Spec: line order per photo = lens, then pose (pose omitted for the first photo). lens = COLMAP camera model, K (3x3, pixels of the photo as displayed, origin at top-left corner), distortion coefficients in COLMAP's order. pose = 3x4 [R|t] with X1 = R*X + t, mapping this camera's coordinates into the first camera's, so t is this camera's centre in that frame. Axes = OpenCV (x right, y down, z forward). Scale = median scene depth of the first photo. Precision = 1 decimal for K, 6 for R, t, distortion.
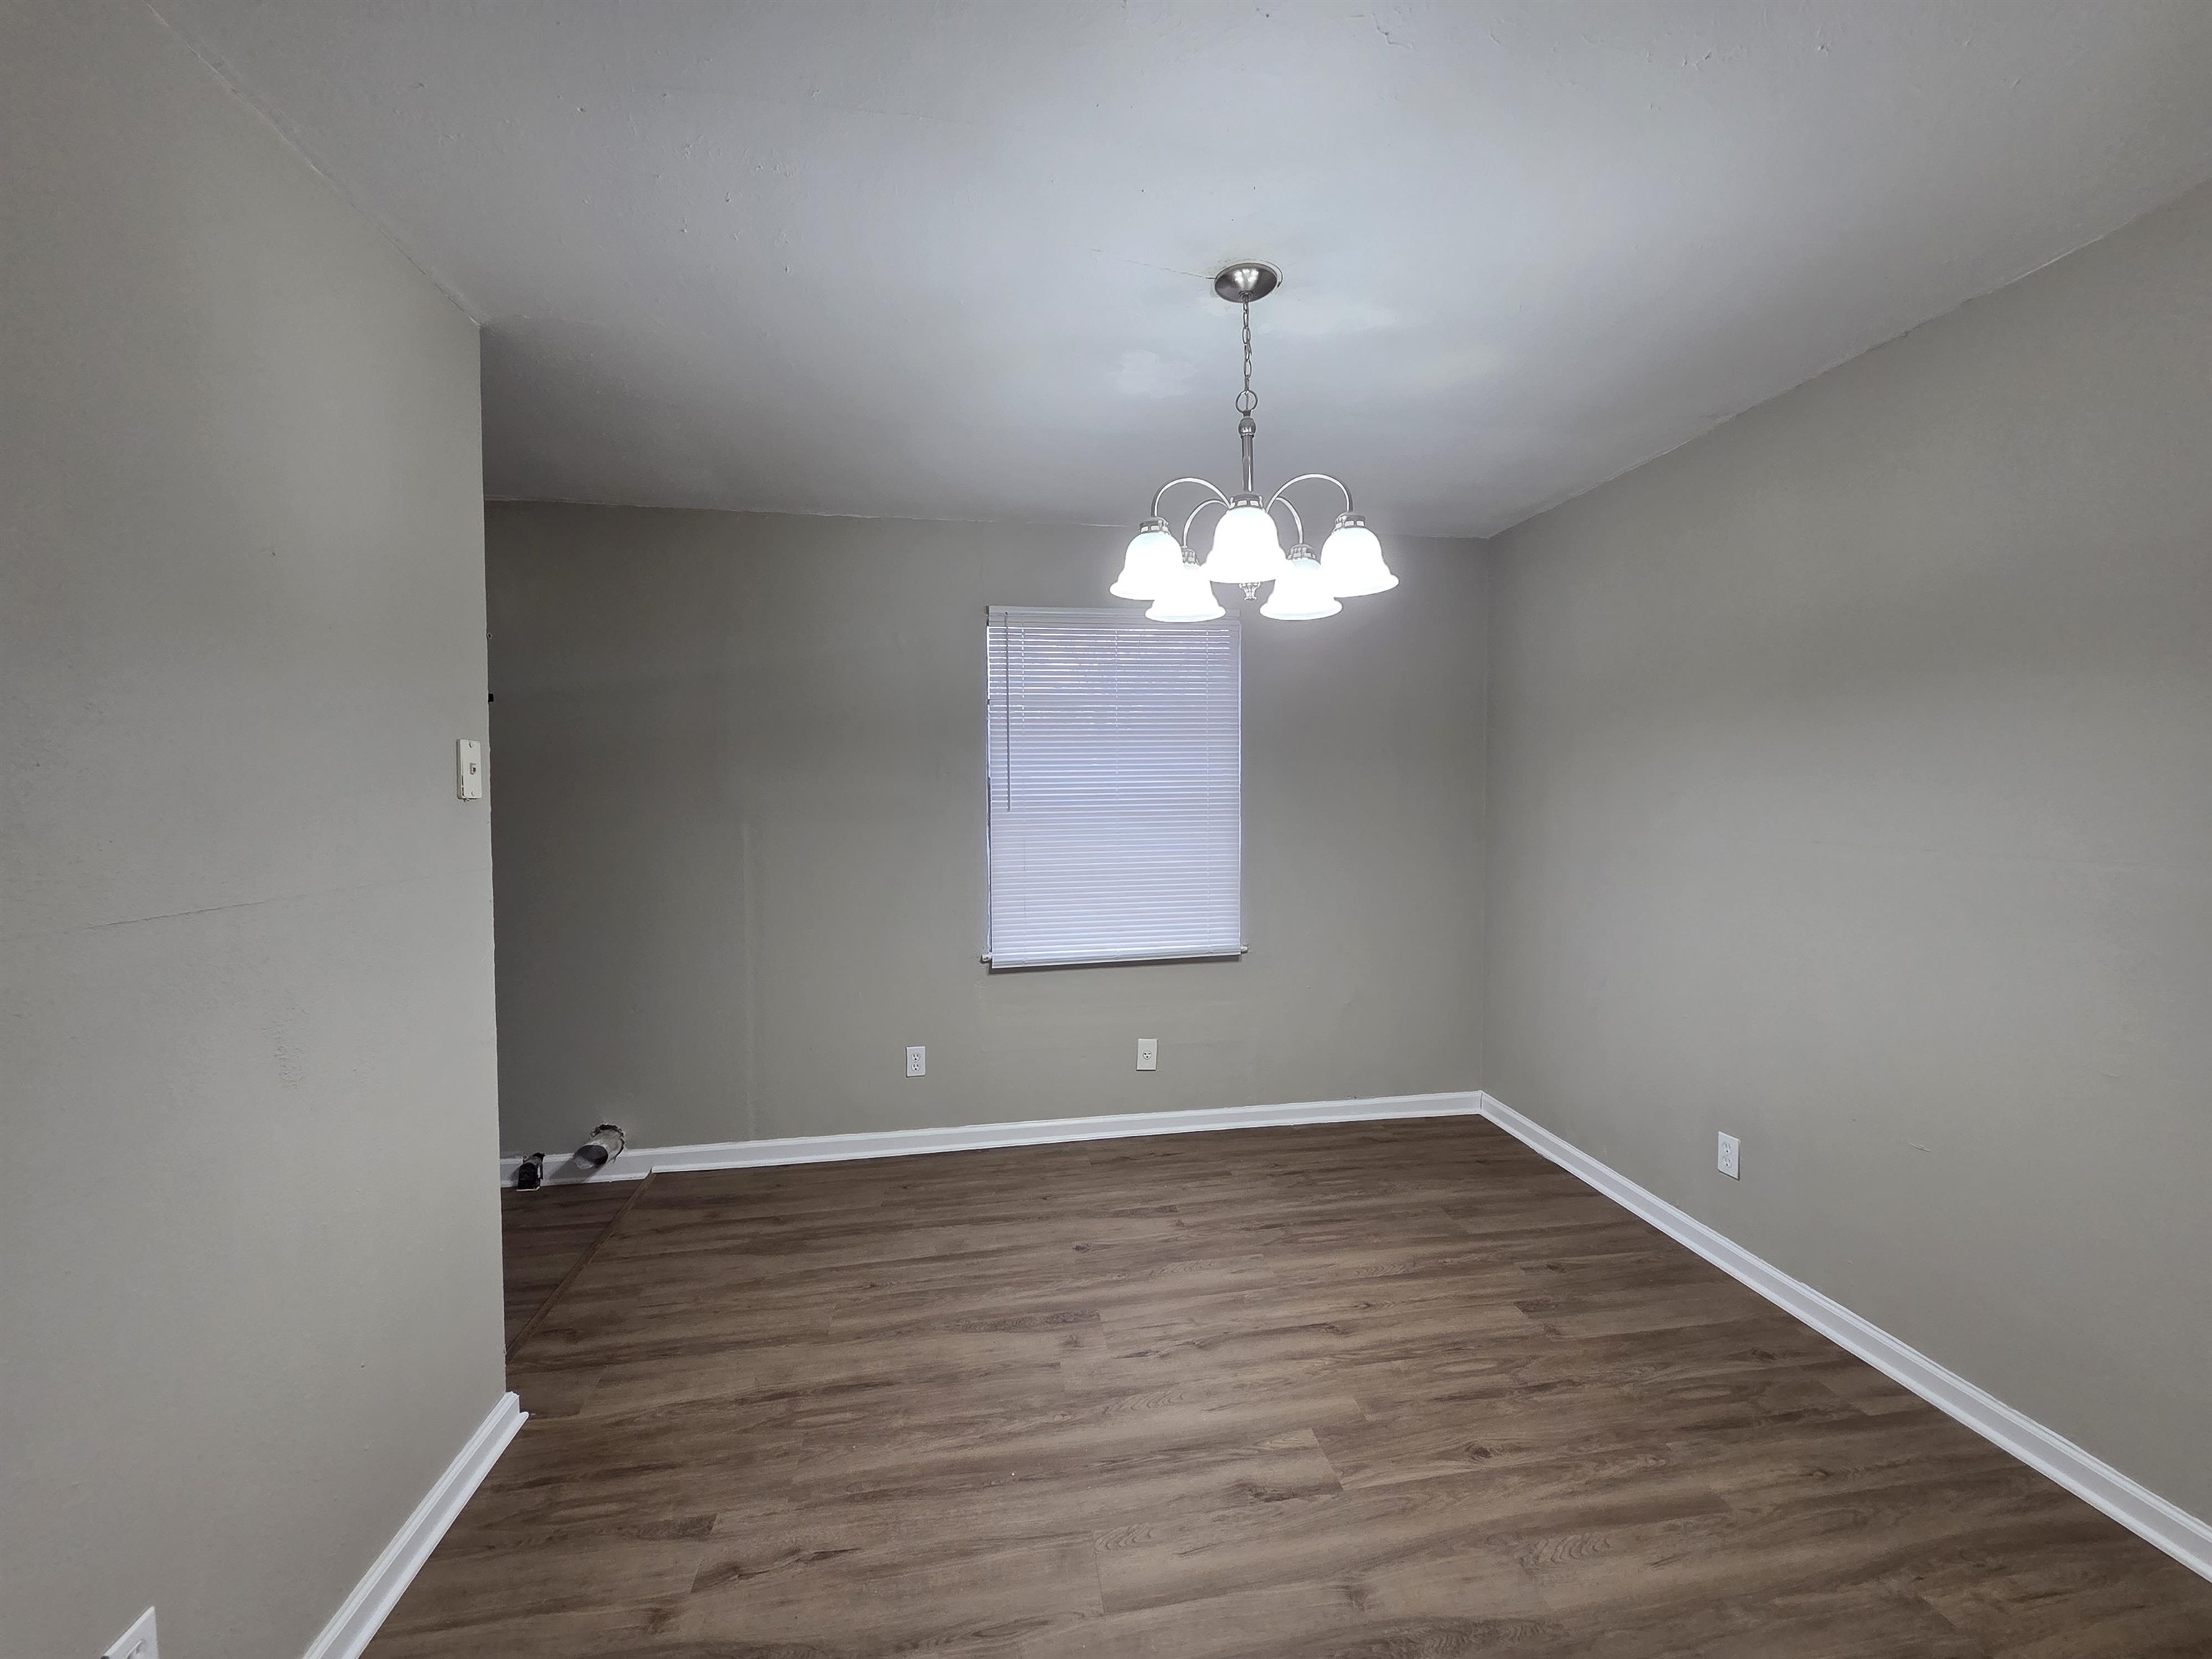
lens RADIAL K [[905.4, 0, 1149.3], [0, 905.4, 835.8], [0, 0, 1]] dist [-0.000559, -0.000806]
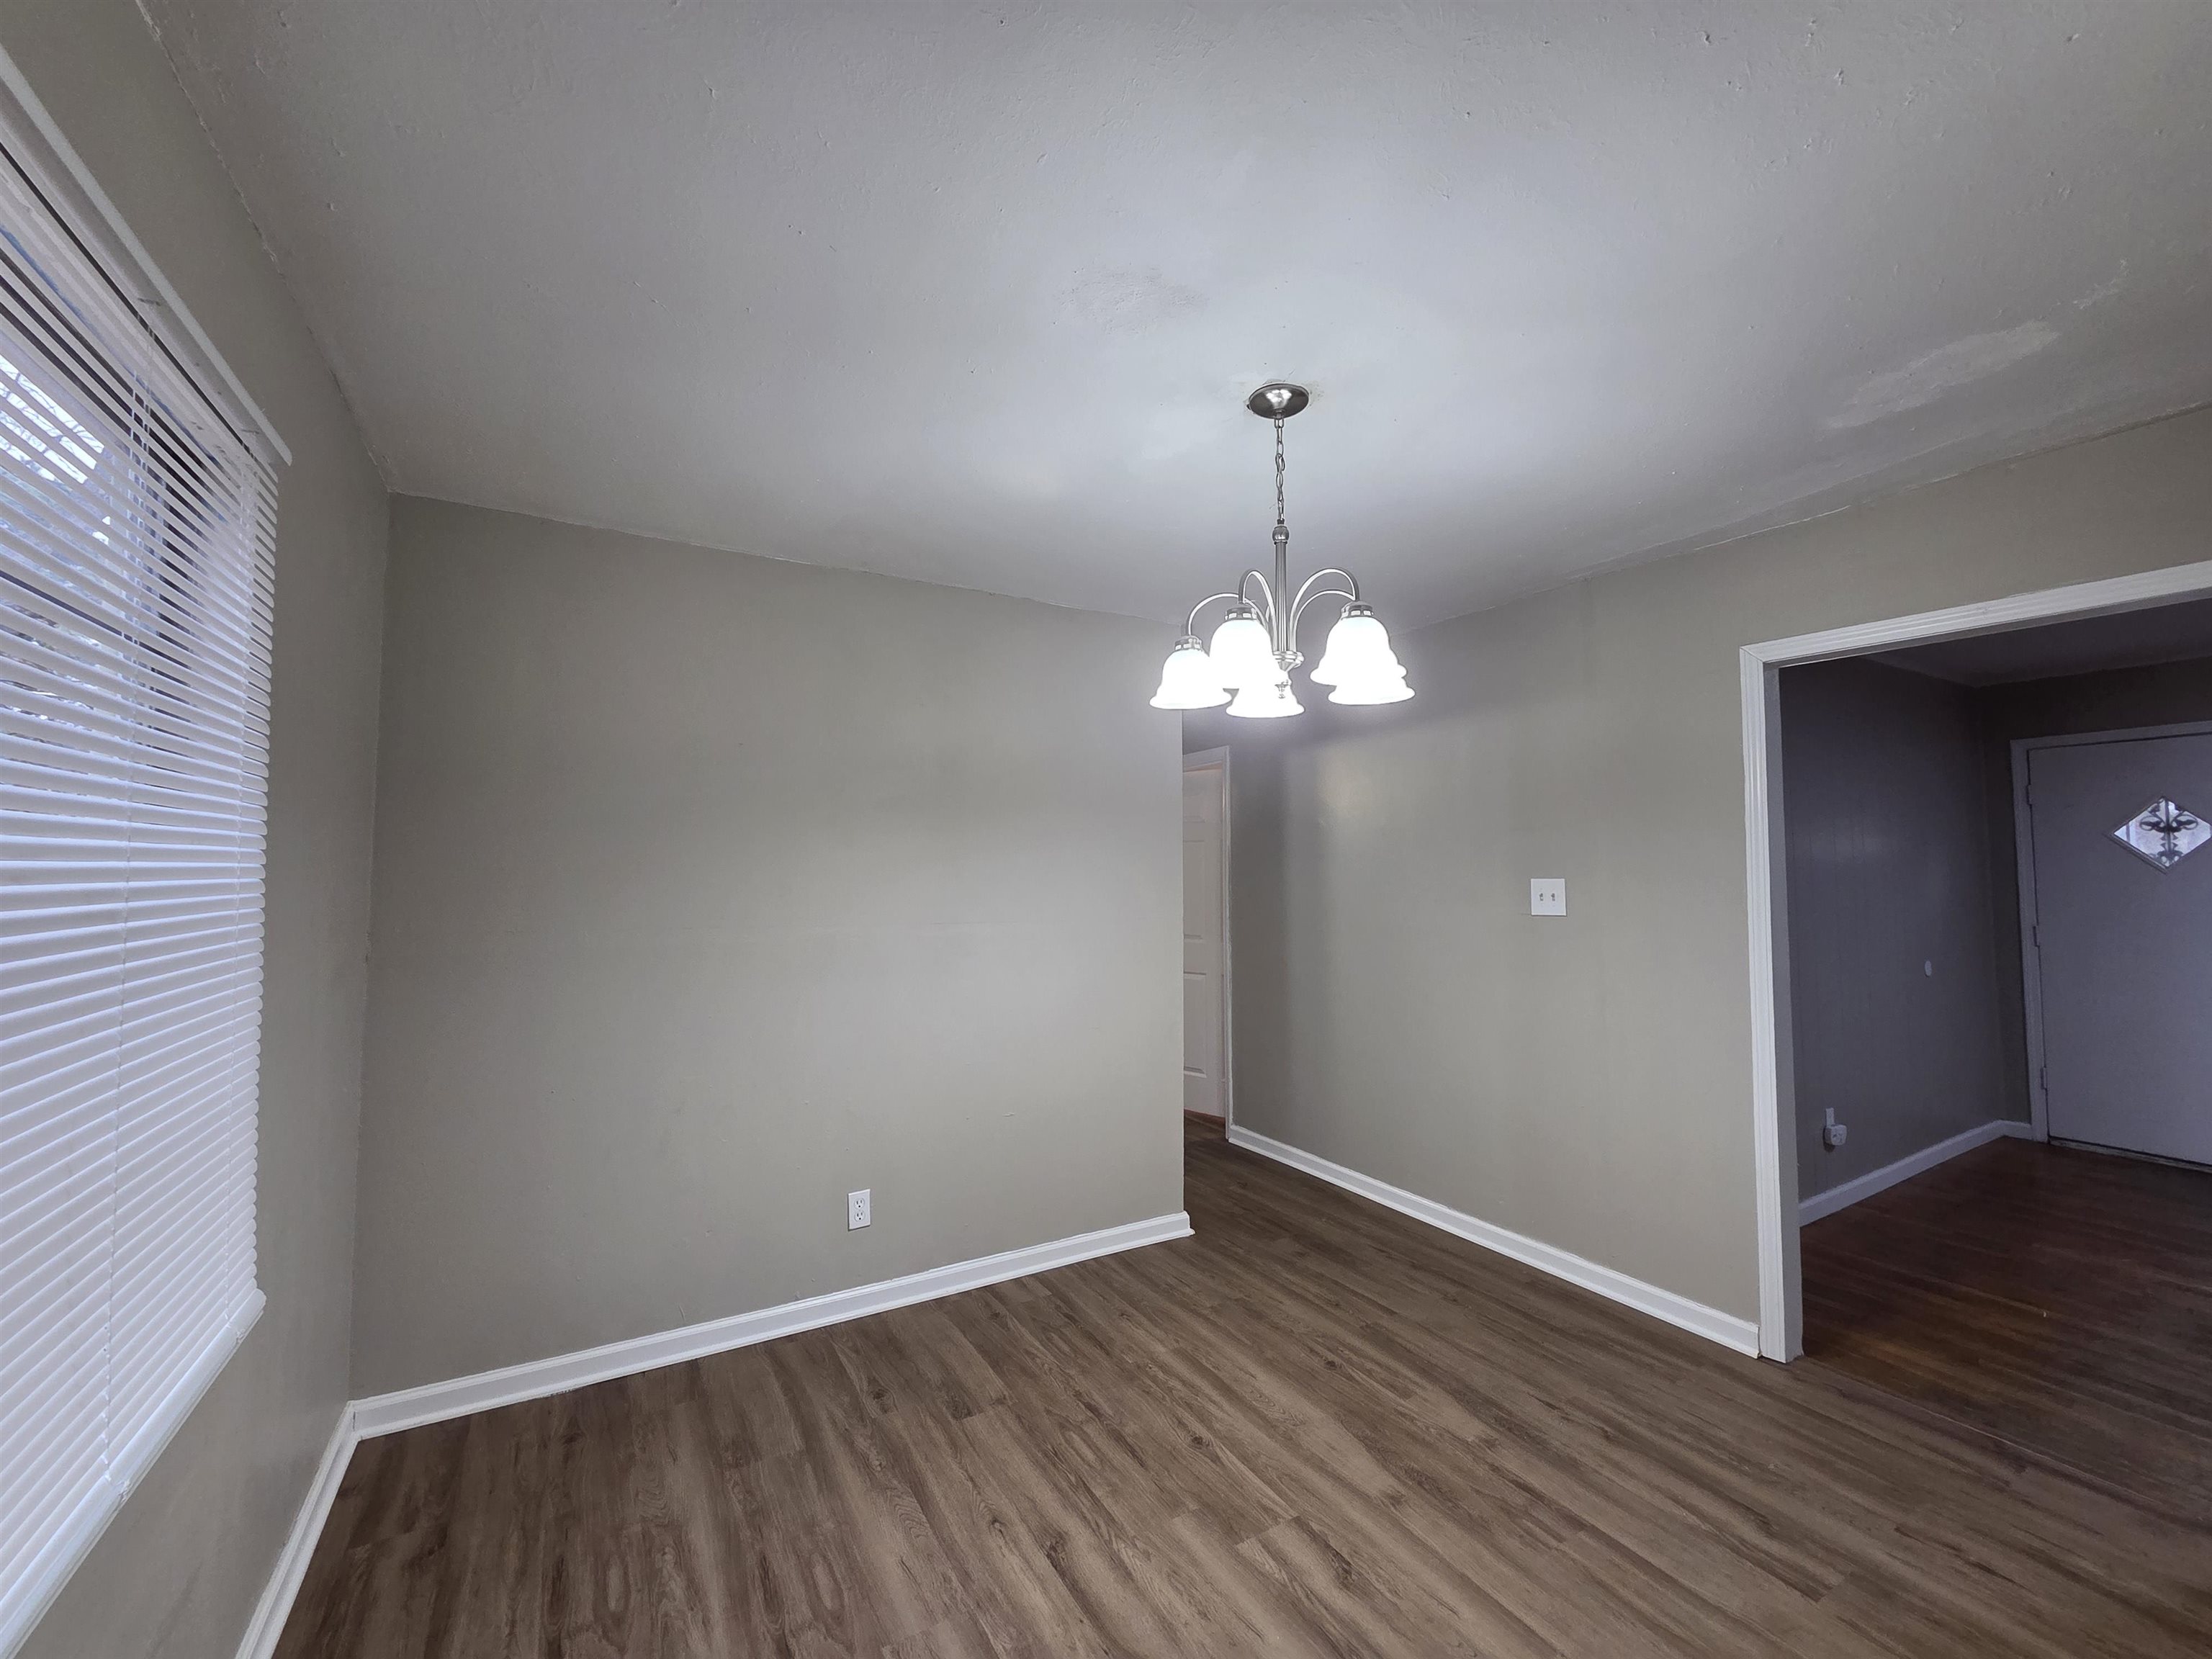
lens RADIAL K [[905.4, 0, 1114.0], [0, 905.4, 824.1], [0, 0, 1]] dist [-0.000559, -0.000806]
pose [[-0.343912, 0.060579, 0.937046, -0.663924], [0.051643, 0.997627, -0.045542, -0.066062], [-0.937581, 0.032729, -0.346225, 1.311249]]
